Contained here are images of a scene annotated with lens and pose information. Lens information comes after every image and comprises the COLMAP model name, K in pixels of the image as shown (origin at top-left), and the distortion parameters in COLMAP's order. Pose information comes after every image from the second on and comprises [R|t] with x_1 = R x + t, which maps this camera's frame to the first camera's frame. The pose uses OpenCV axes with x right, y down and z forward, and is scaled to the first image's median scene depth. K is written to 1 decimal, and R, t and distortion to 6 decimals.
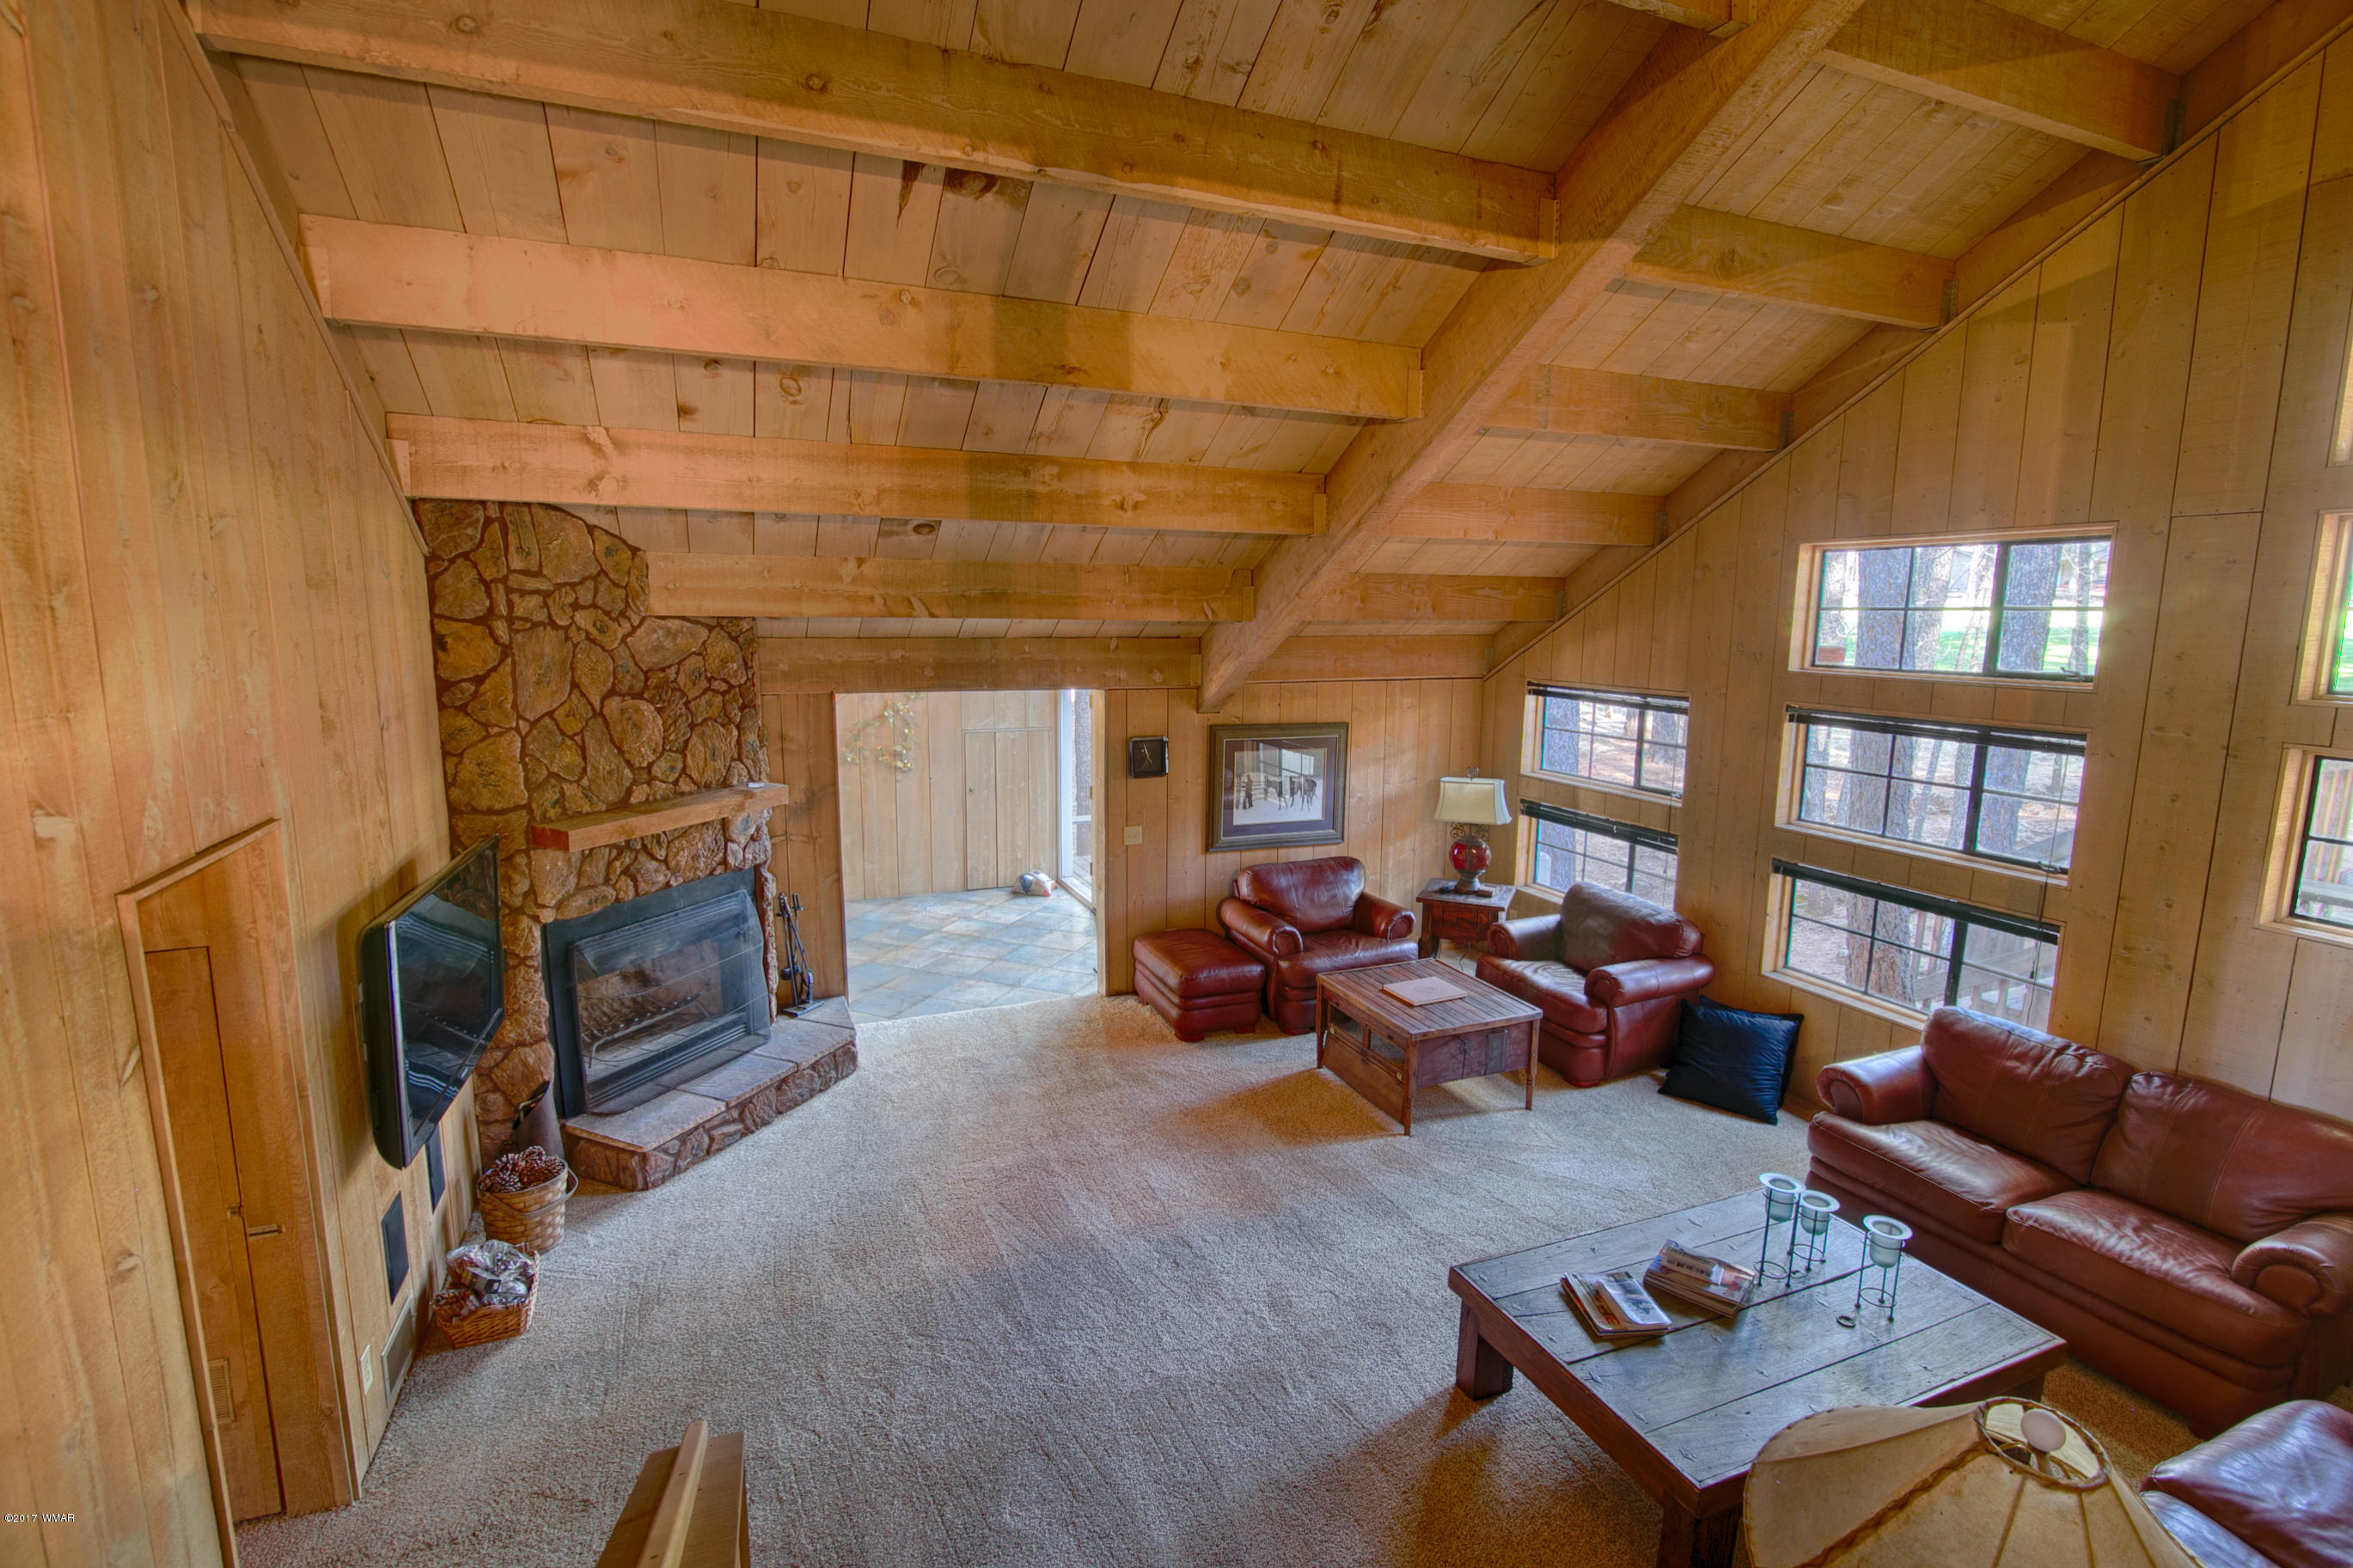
lens RADIAL K [[1089.8, 0, 1171.9], [0, 1089.8, 784.5], [0, 0, 1]] dist [-0.017021, 0.000089]
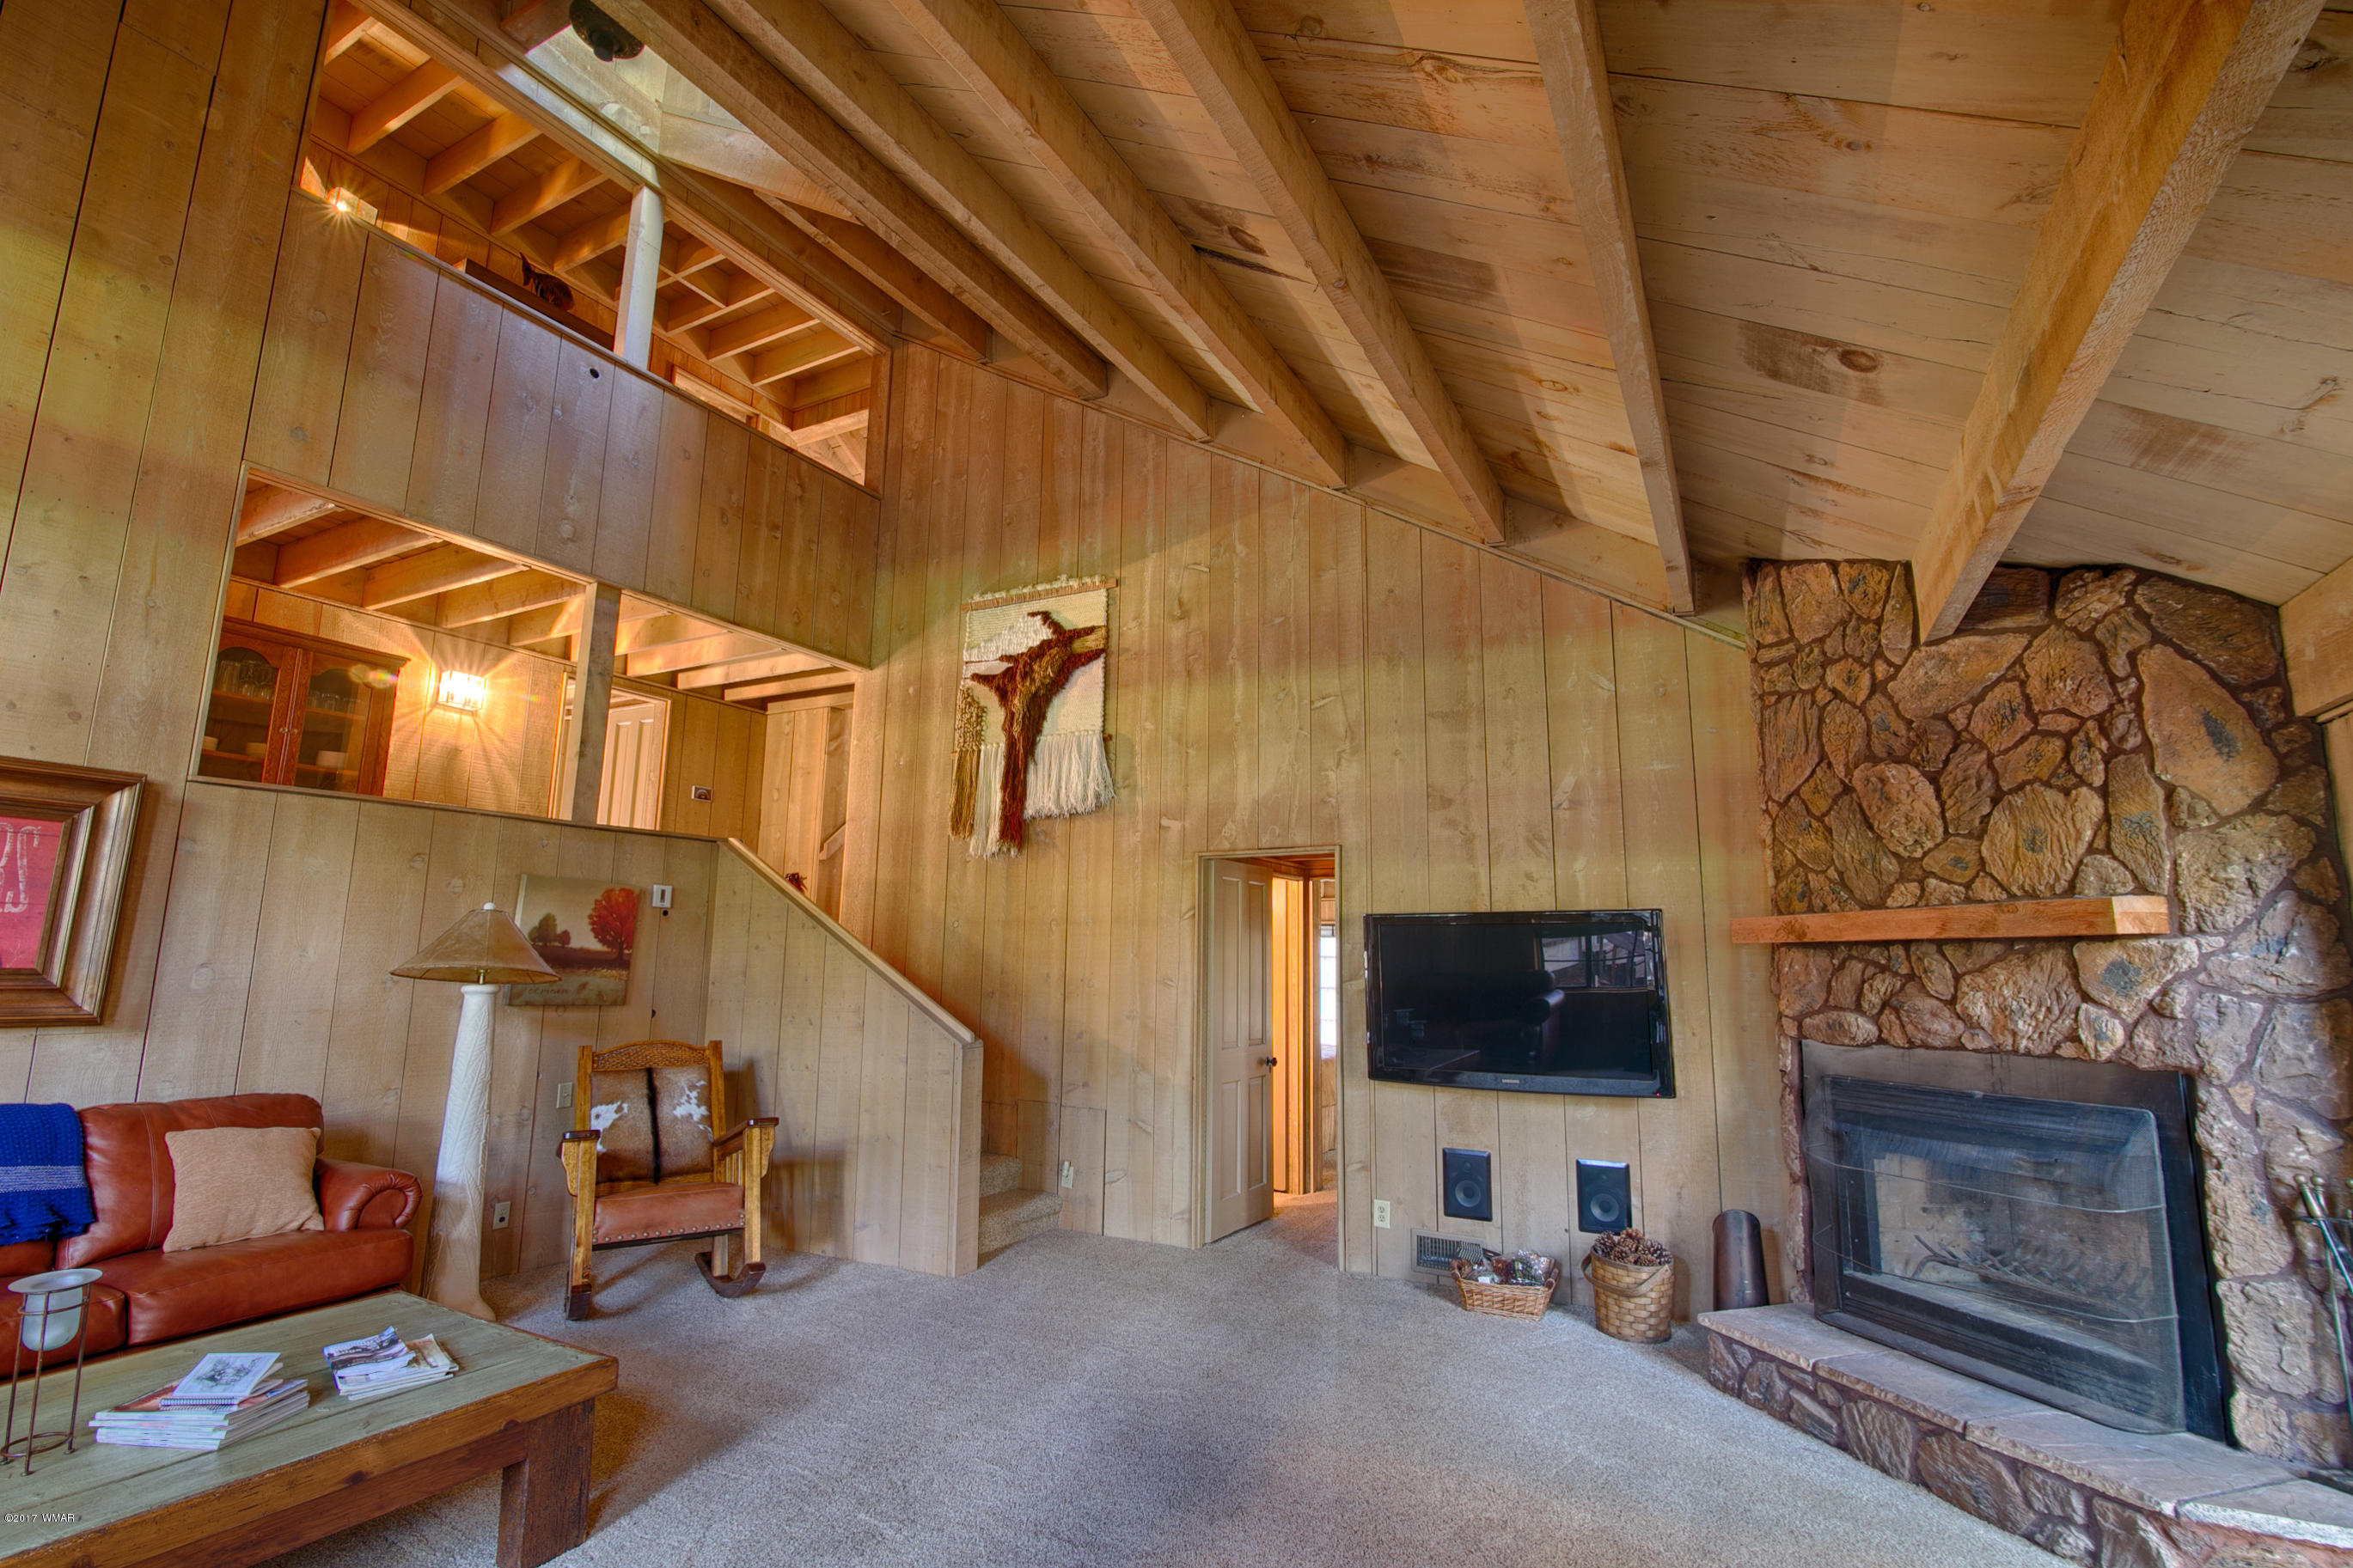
lens RADIAL K [[1075.6, 0, 1176.5], [0, 1075.6, 784.0], [0, 0, 1]] dist [-0.019117, 0.000029]
pose [[-0.771136, -0.124705, -0.624338, 0.278026], [-0.120959, 0.991465, -0.048636, 0.024213], [0.625075, 0.038015, -0.779639, 1.079797]]
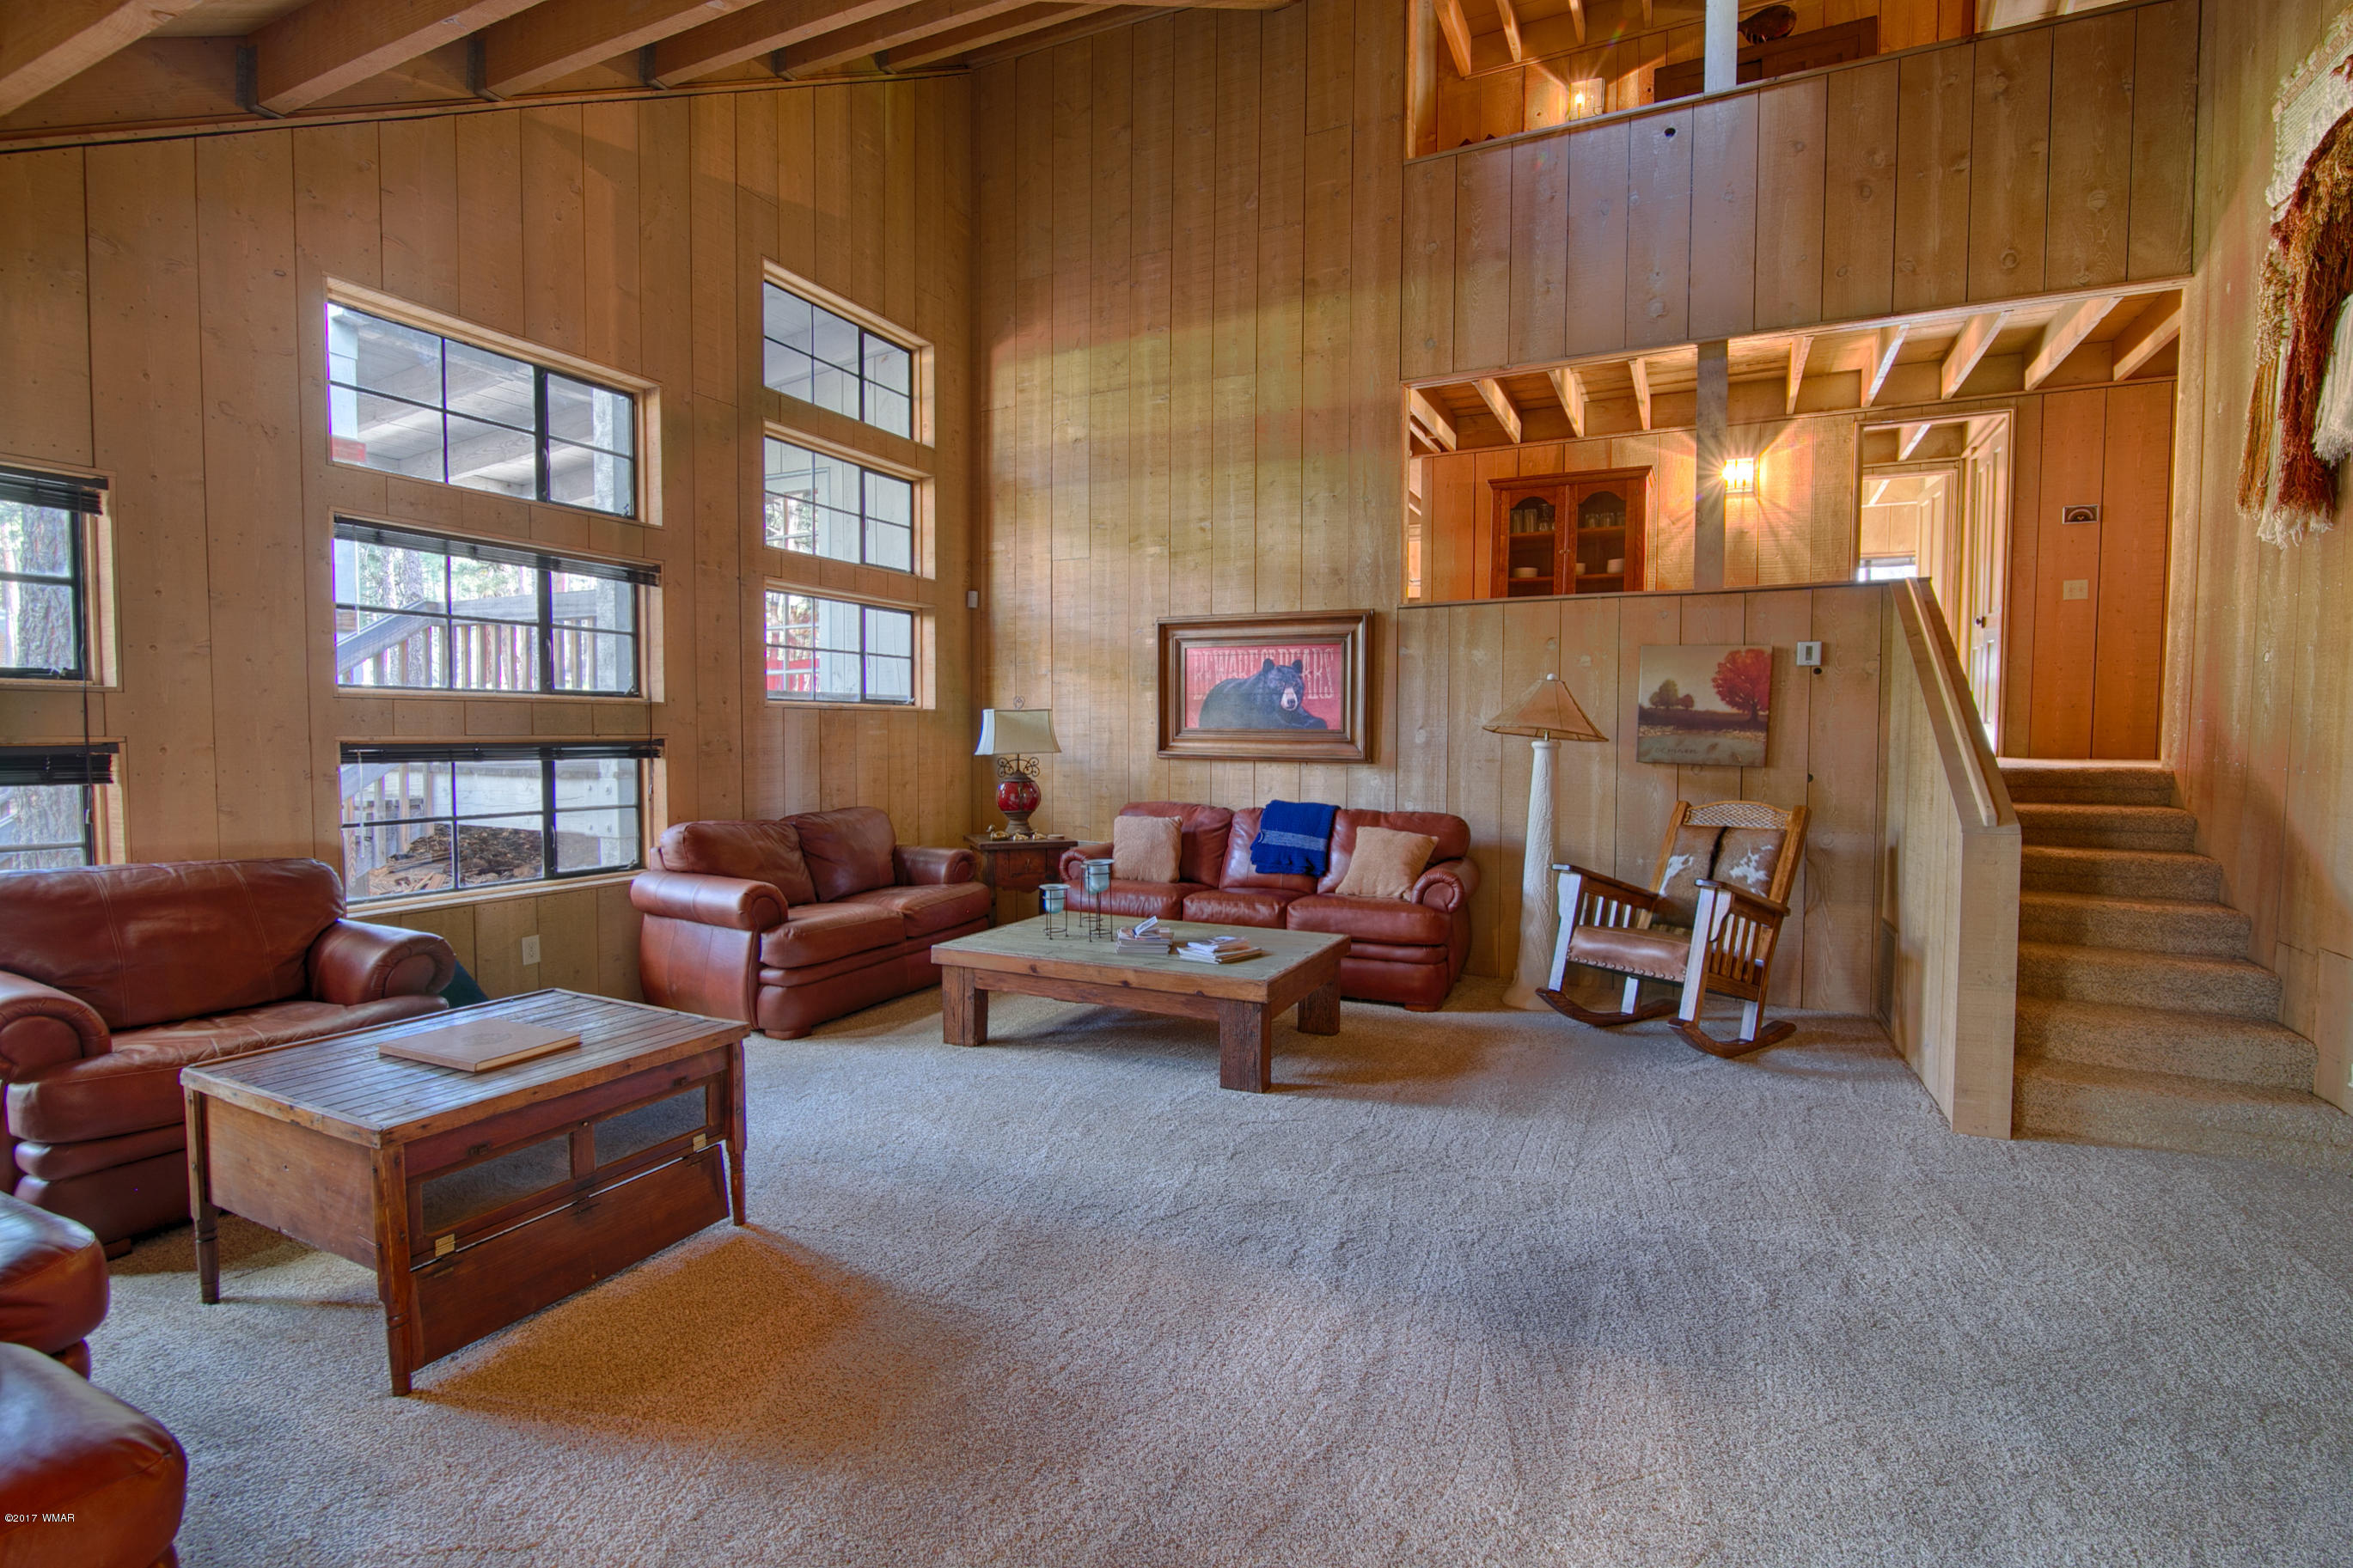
lens RADIAL K [[1089.8, 0, 1171.9], [0, 1089.8, 784.5], [0, 0, 1]] dist [-0.017021, 0.000089]
pose [[-0.660865, -0.052756, 0.748649, -0.290227], [0.104439, 0.981356, 0.161347, 0.039156], [-0.743203, 0.184817, -0.643034, 1.039100]]
